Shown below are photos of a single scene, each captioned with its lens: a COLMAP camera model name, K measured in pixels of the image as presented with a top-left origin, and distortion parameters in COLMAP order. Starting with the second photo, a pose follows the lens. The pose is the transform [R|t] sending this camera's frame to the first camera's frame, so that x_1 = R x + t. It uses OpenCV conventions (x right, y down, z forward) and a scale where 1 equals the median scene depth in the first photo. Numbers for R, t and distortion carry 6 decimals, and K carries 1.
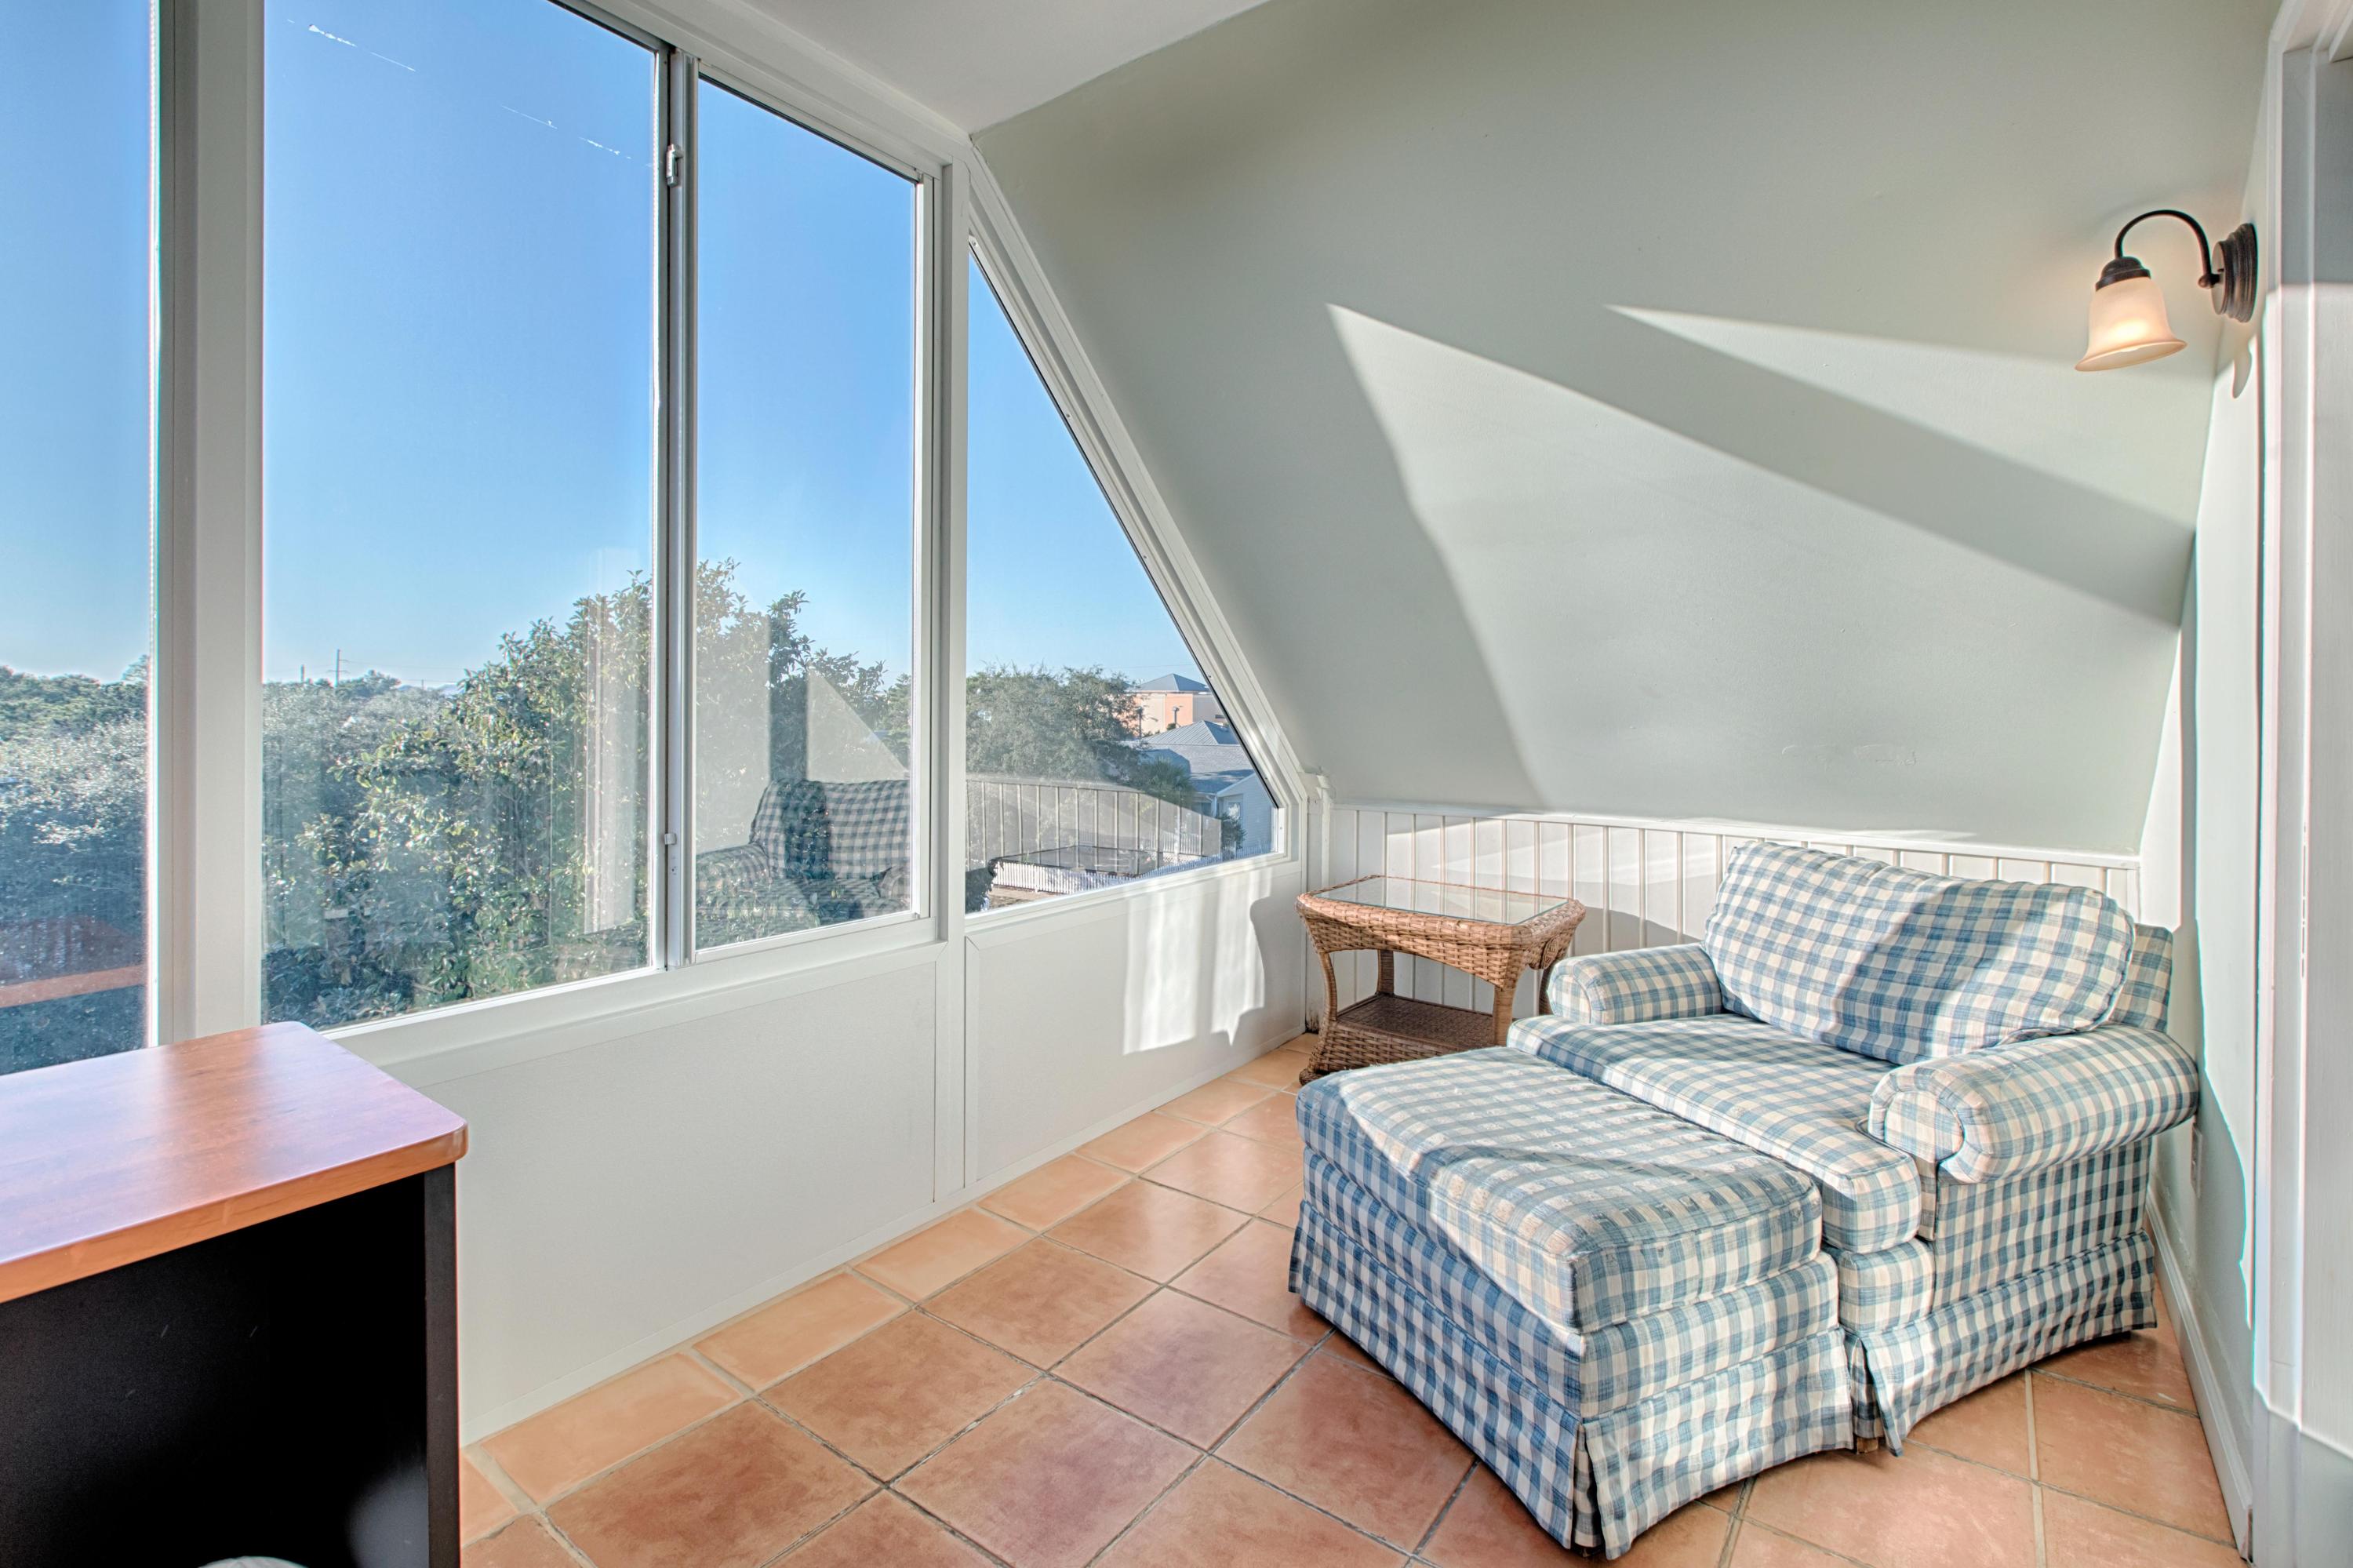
lens RADIAL K [[1094.0, 0, 1175.7], [0, 1094.0, 713.8], [0, 0, 1]] dist [0.000335, -0.000093]
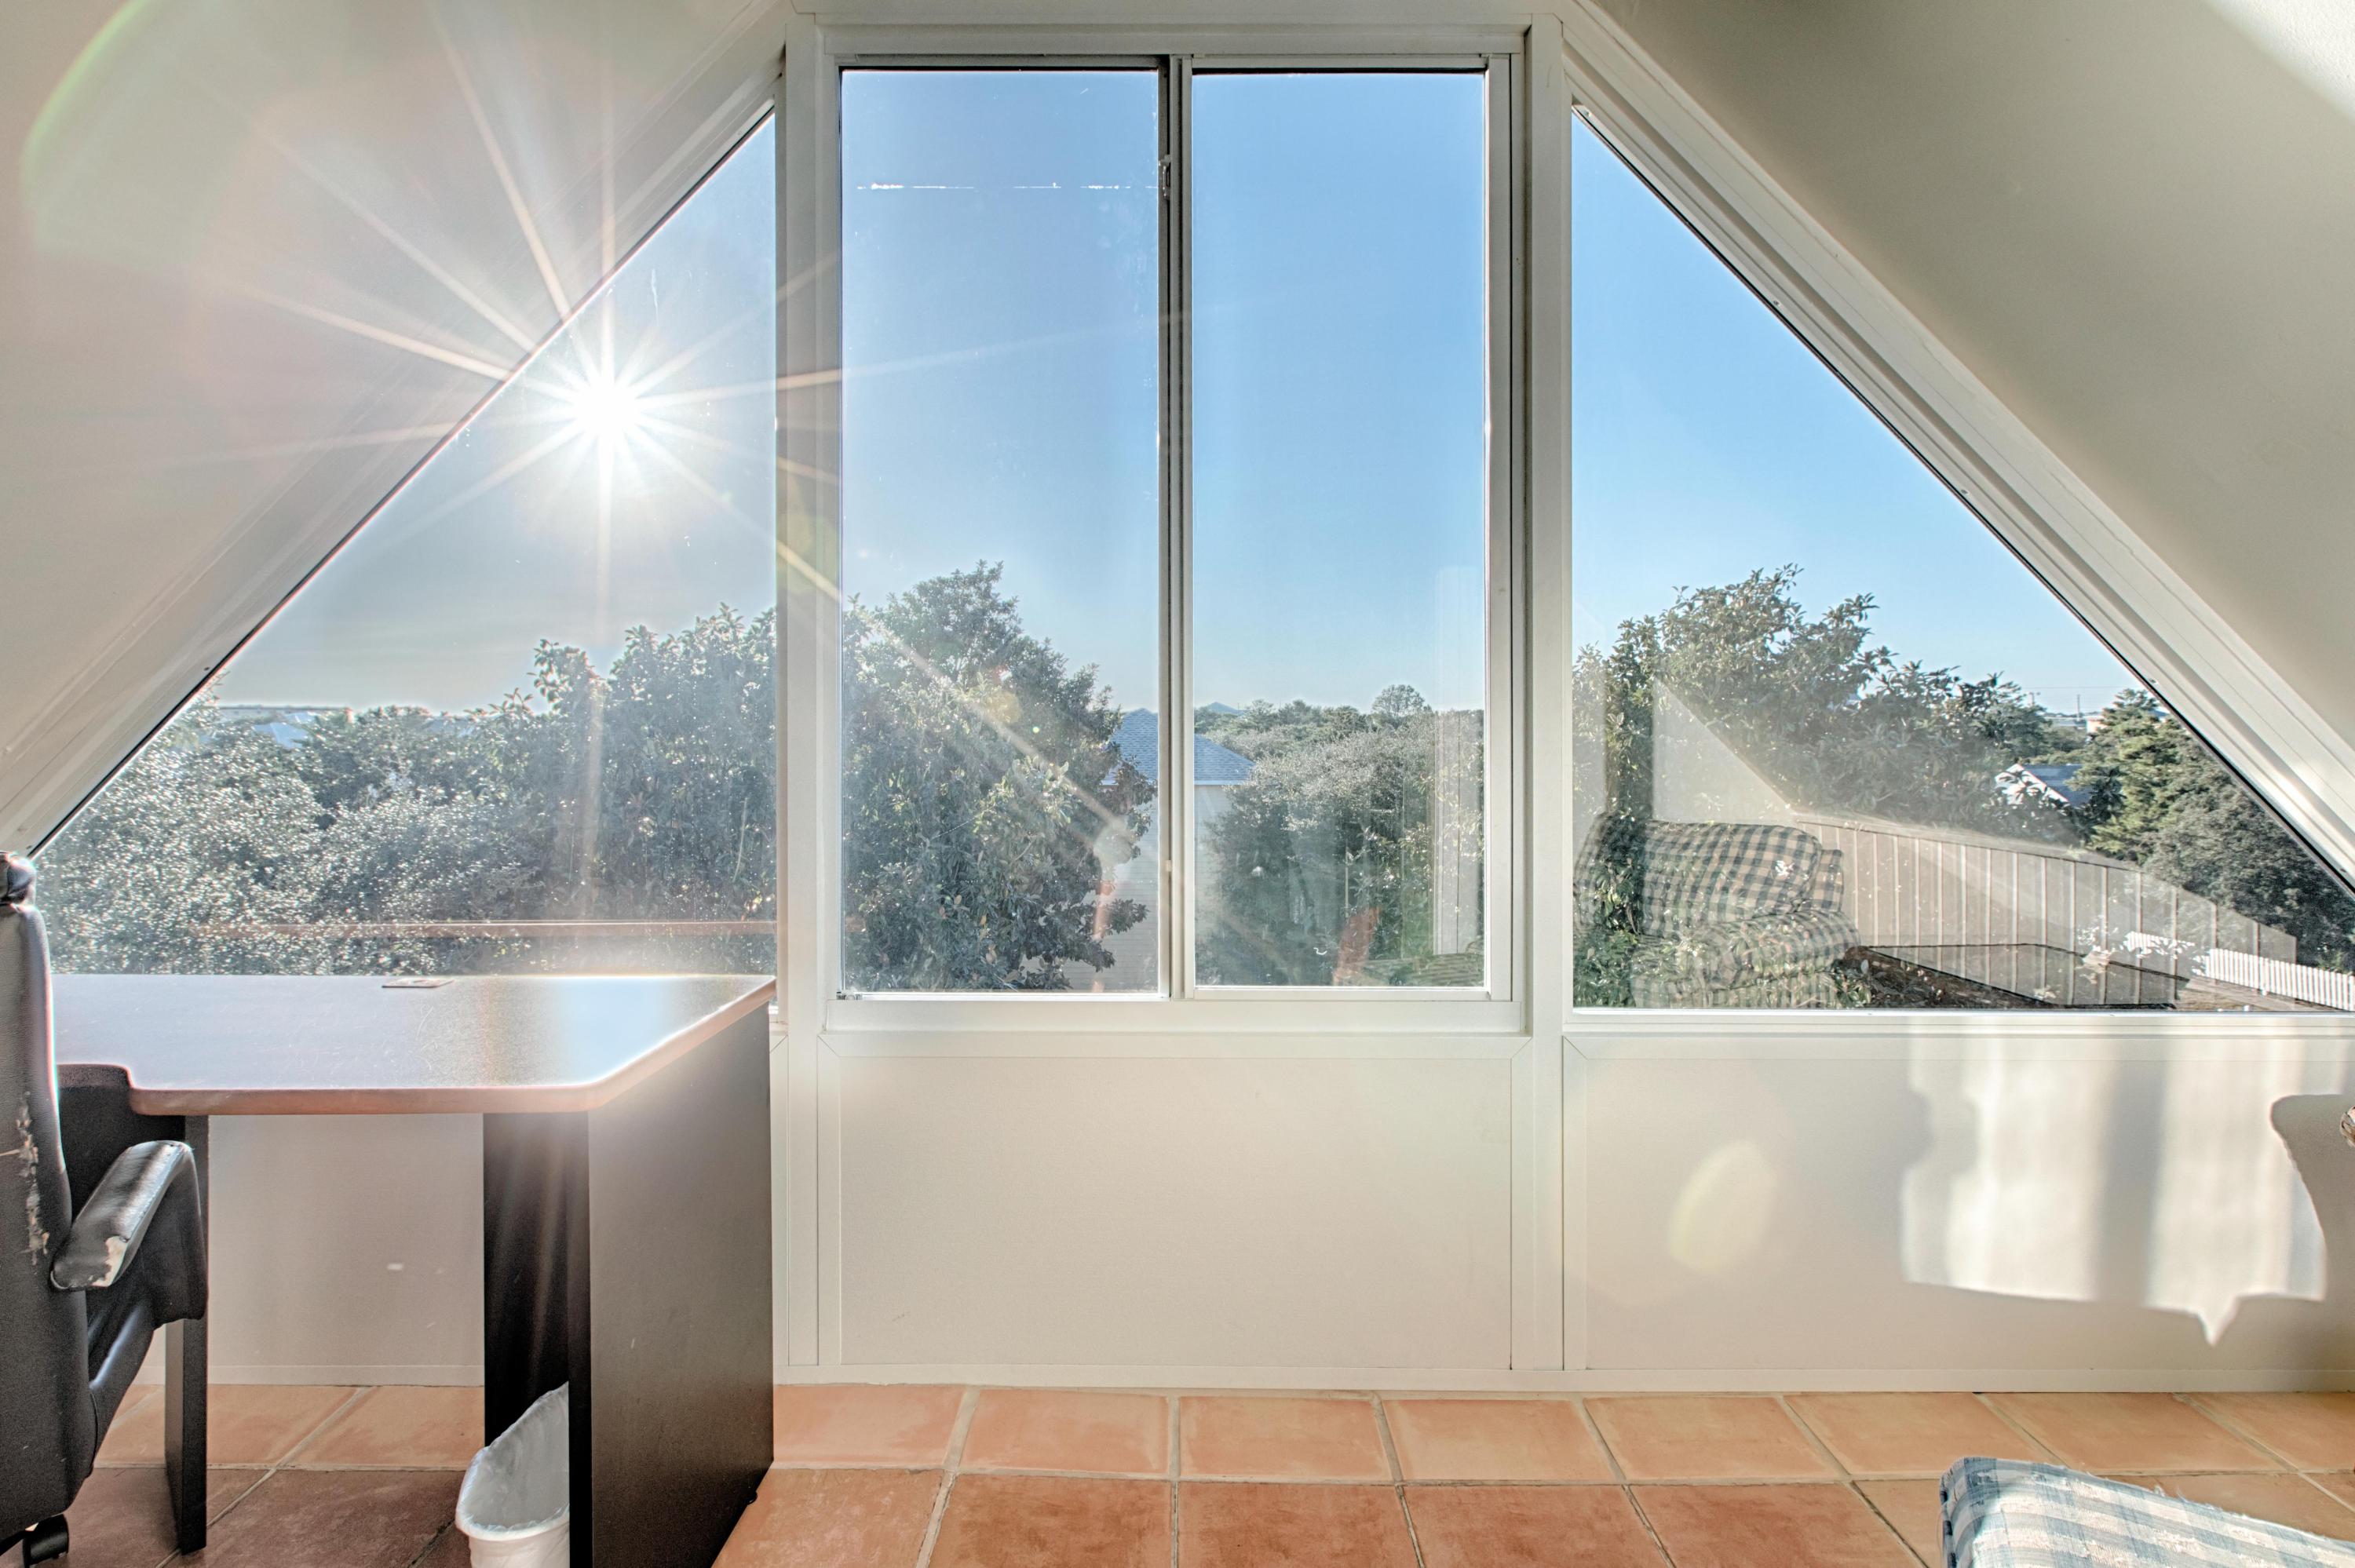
lens RADIAL K [[1153.6, 0, 1180.9], [0, 1153.6, 721.3], [0, 0, 1]] dist [-0.010945, 0.000404]
pose [[0.584787, -0.001688, -0.811185, 0.291874], [-0.011072, 0.999888, -0.010062, -0.001861], [0.811112, 0.014866, 0.584702, 0.316891]]
